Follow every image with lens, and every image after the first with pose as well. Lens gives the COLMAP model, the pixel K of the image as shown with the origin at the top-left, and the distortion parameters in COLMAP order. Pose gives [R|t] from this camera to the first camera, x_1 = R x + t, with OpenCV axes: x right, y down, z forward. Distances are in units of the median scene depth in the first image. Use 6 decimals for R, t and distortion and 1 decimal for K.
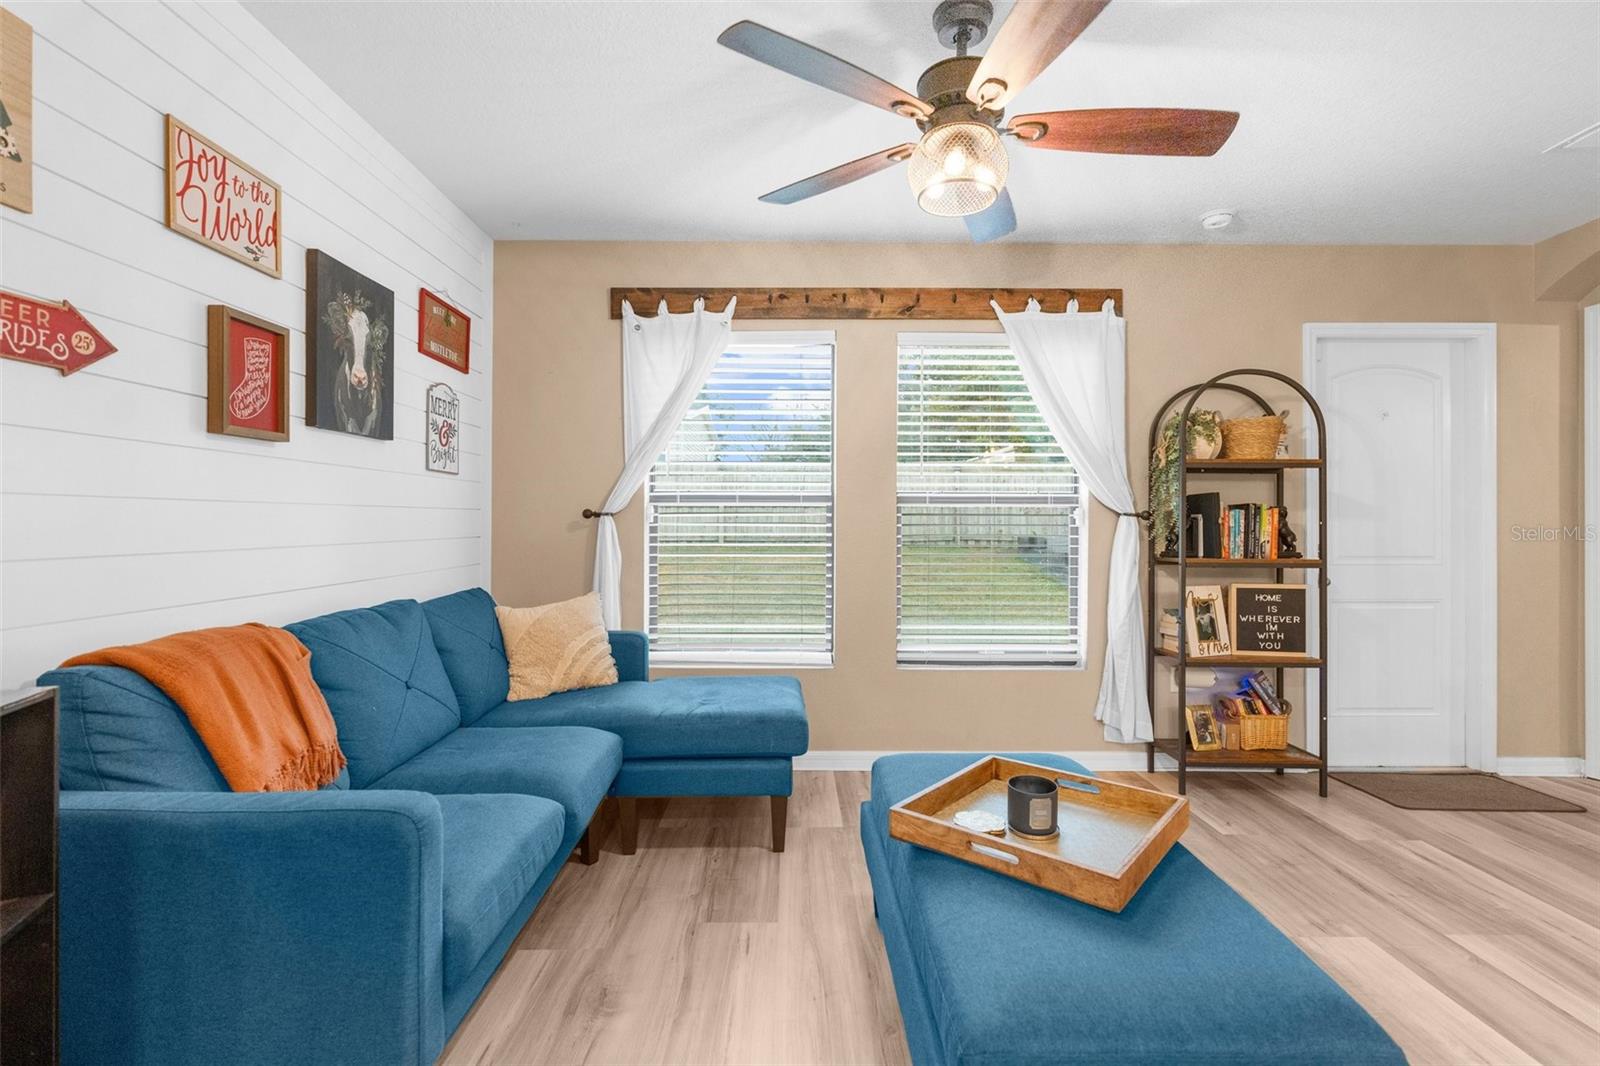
lens RADIAL K [[738.9, 0, 797.4], [0, 738.9, 521.4], [0, 0, 1]] dist [-0.010275, 0.005627]
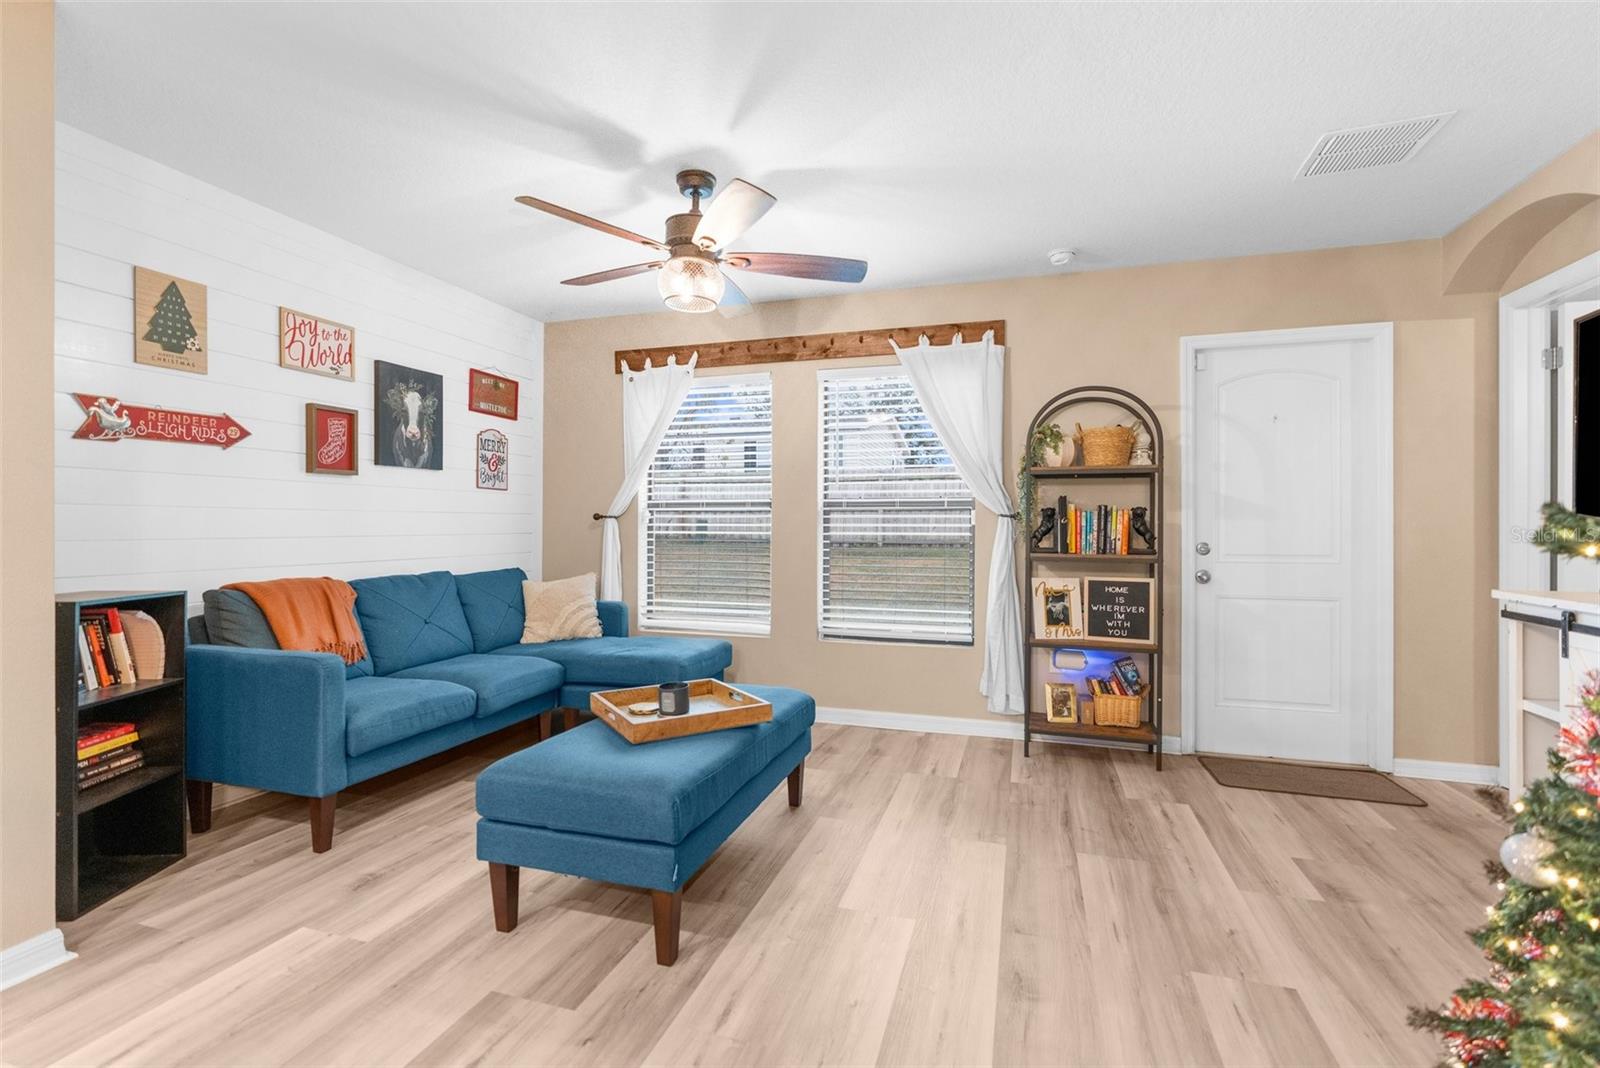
lens RADIAL K [[738.9, 0, 801.7], [0, 738.9, 527.3], [0, 0, 1]] dist [-0.010275, 0.005627]
pose [[0.951724, 0.000435, -0.306955, 0.557611], [0.000140, 0.999998, 0.001850, 0.007570], [0.306956, -0.001804, 0.951722, -0.220008]]
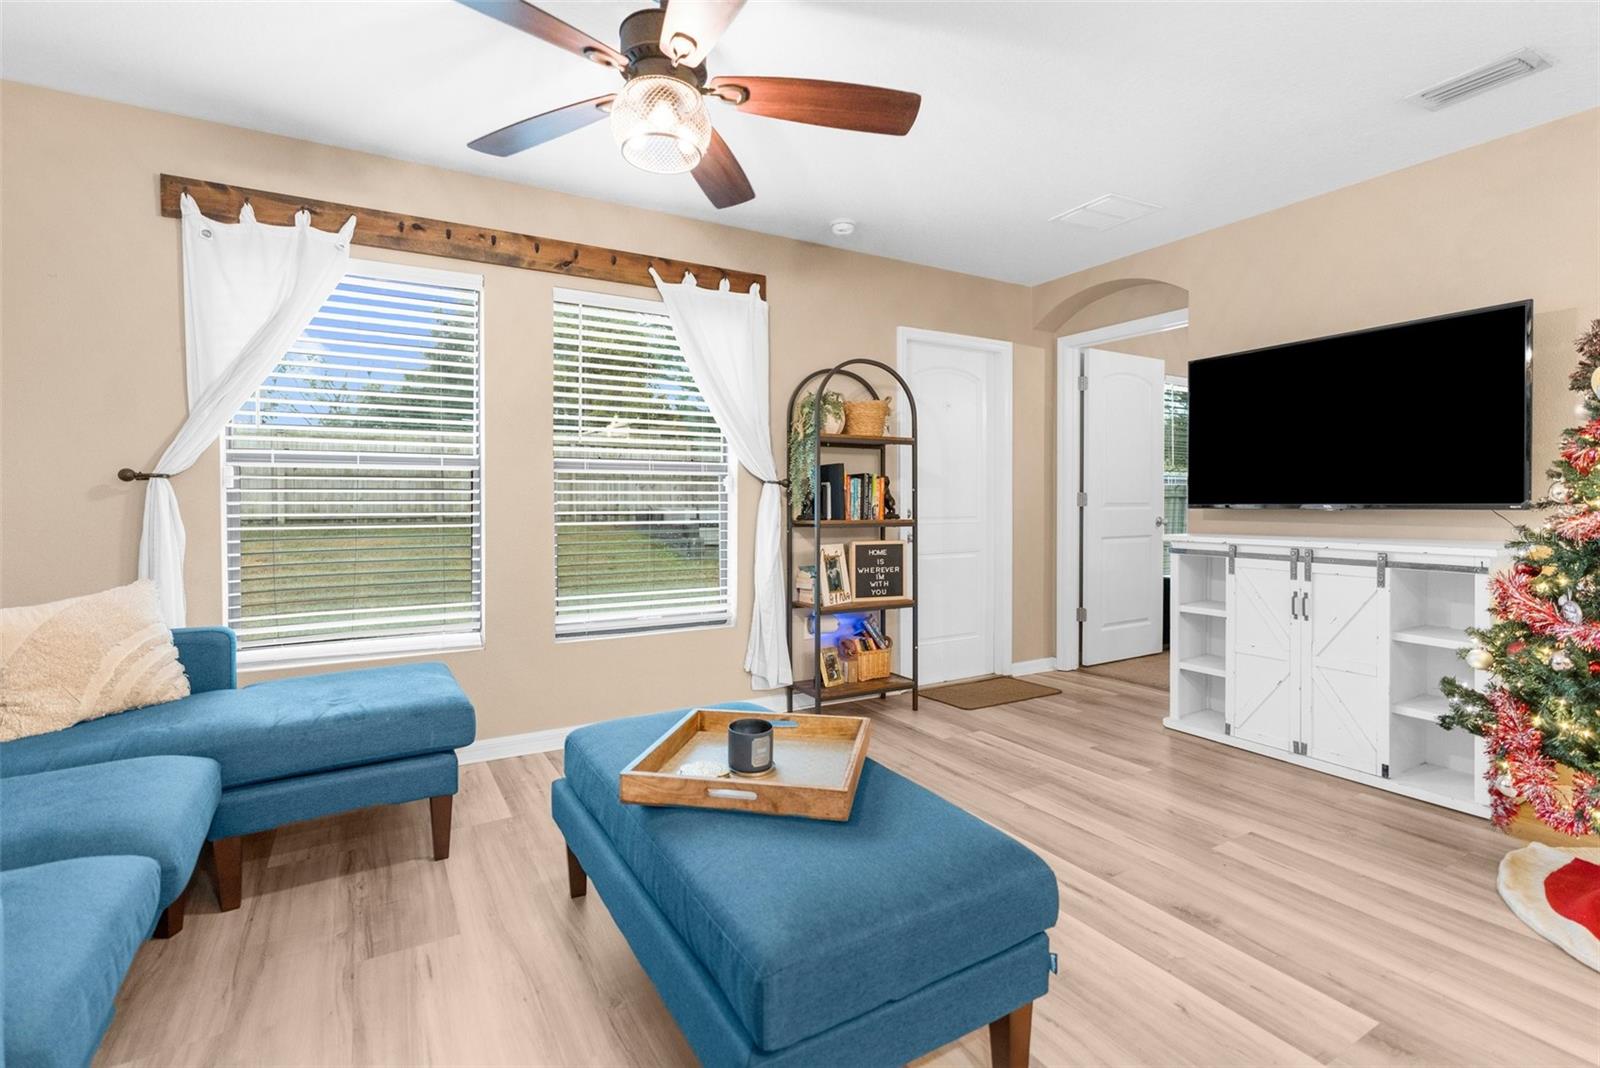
lens RADIAL K [[738.9, 0, 798.0], [0, 738.9, 510.6], [0, 0, 1]] dist [-0.010275, 0.005627]
pose [[0.864399, -0.010756, 0.502691, -0.081333], [0.001962, 0.999836, 0.018020, 0.014756], [-0.502802, -0.014590, 0.864278, 0.028012]]
